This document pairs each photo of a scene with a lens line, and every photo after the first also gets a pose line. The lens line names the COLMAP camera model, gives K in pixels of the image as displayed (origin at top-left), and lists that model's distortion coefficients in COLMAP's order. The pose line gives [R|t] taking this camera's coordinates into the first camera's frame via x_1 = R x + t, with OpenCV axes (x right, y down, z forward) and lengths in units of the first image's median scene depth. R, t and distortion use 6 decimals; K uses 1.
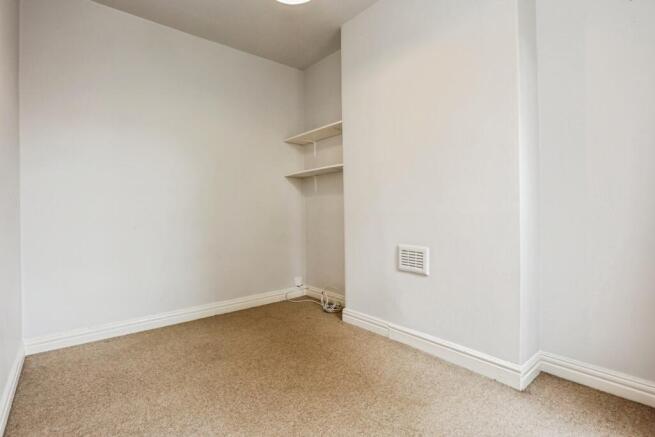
lens RADIAL K [[329.7, 0, 327.9], [0, 329.7, 209.6], [0, 0, 1]] dist [-0.003444, 0.000193]
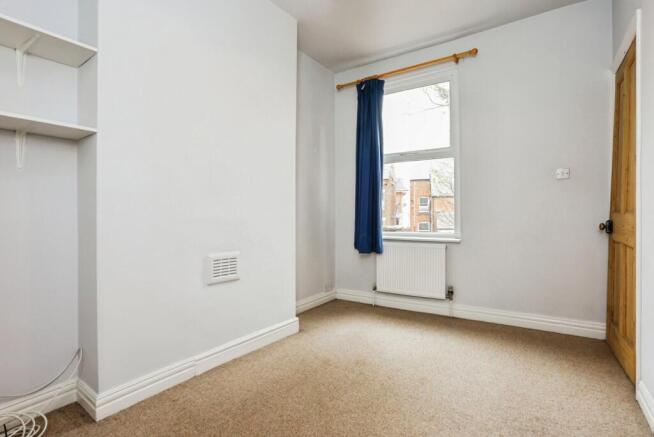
lens RADIAL K [[329.2, 0, 327.4], [0, 329.2, 209.6], [0, 0, 1]] dist [-0.003444, 0.000193]
pose [[-0.272267, 0.021529, 0.961981, -0.693301], [0.009472, 0.999761, -0.019693, 0.008287], [-0.962175, 0.003750, -0.272406, 0.940000]]
